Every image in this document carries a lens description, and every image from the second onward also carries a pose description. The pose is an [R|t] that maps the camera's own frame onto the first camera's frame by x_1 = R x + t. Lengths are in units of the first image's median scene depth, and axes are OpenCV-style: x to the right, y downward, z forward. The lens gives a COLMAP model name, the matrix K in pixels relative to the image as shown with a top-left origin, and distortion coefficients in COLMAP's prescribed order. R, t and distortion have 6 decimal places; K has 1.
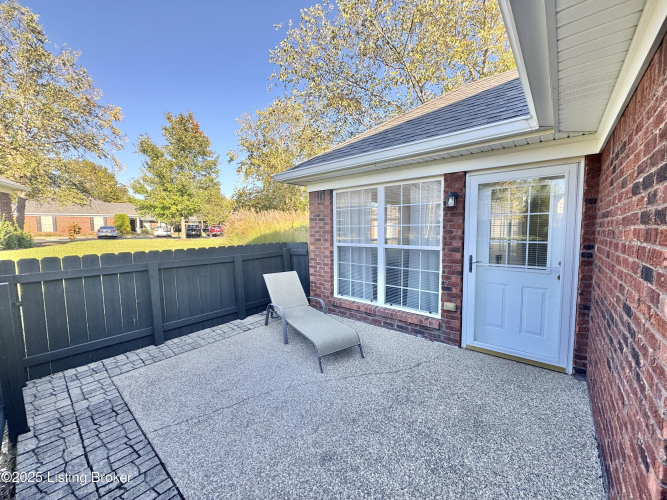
lens RADIAL K [[265.9, 0, 332.8], [0, 265.9, 250.0], [0, 0, 1]] dist [-0.004108, 0.001320]
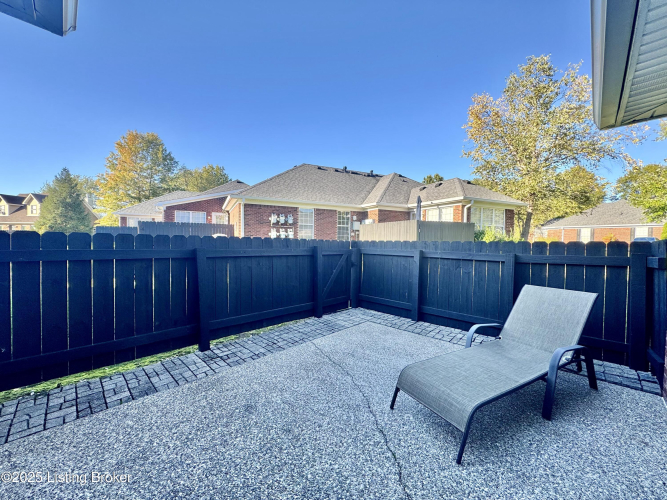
lens RADIAL K [[265.9, 0, 334.8], [0, 265.9, 246.9], [0, 0, 1]] dist [-0.004108, 0.001320]
pose [[-0.066323, 0.029456, -0.997363, 0.537169], [-0.092829, 0.995047, 0.035560, 0.024187], [0.993471, 0.094942, -0.063260, 0.706788]]
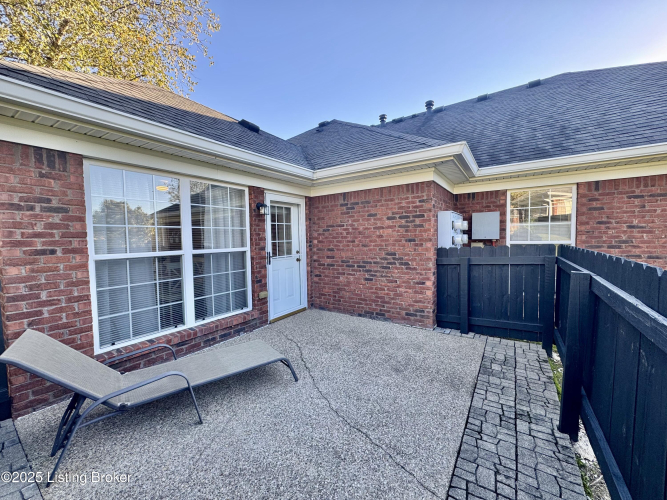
lens RADIAL K [[265.9, 0, 332.8], [0, 265.9, 251.0], [0, 0, 1]] dist [-0.004108, 0.001320]
pose [[-0.105173, -0.041399, 0.993592, -0.793597], [0.096766, 0.993966, 0.051657, -0.021726], [-0.989735, 0.101578, -0.100533, 0.762415]]
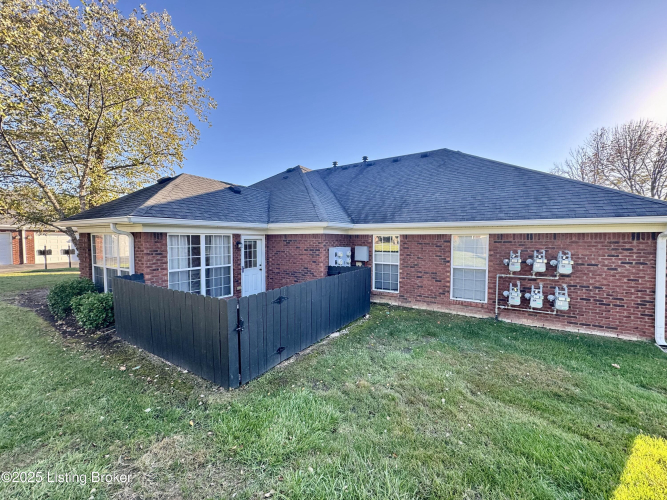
lens RADIAL K [[265.9, 0, 333.1], [0, 265.9, 251.7], [0, 0, 1]] dist [-0.004108, 0.001320]
pose [[-0.144791, -0.044509, 0.988461, -2.014482], [0.074248, 0.995682, 0.055710, -0.185498], [-0.986673, 0.081458, -0.140861, 0.454766]]
